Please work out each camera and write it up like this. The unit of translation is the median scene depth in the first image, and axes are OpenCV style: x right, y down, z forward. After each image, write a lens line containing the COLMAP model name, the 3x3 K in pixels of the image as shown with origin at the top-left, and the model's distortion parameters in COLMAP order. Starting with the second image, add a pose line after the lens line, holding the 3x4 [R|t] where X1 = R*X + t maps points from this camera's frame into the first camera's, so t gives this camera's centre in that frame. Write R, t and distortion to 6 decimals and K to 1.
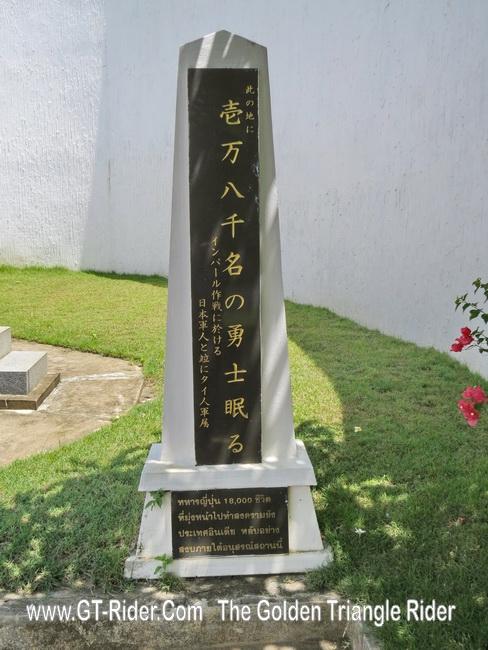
lens RADIAL K [[602.7, 0, 244.6], [0, 602.7, 323.8], [0, 0, 1]] dist [-0.007792, 0.000000]
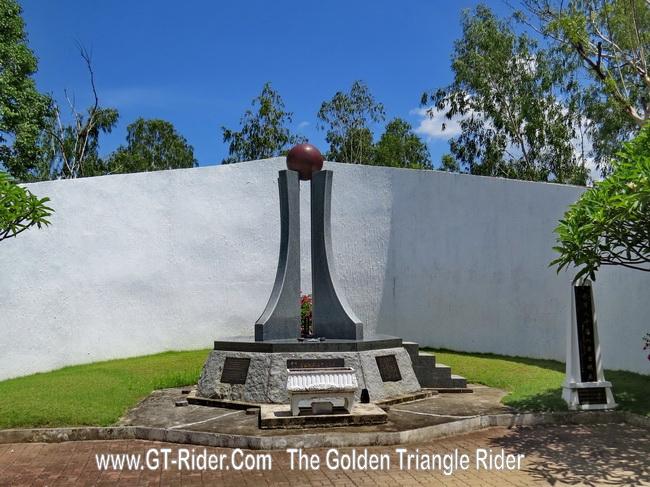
lens RADIAL K [[769.1, 0, 325.1], [0, 769.1, 244.6], [0, 0, 1]] dist [-0.005464, 0.000000]
pose [[0.998958, -0.015527, 0.042925, -1.981718], [0.025190, 0.971736, -0.234722, 0.499349], [-0.038067, 0.235559, 0.971114, -4.088507]]
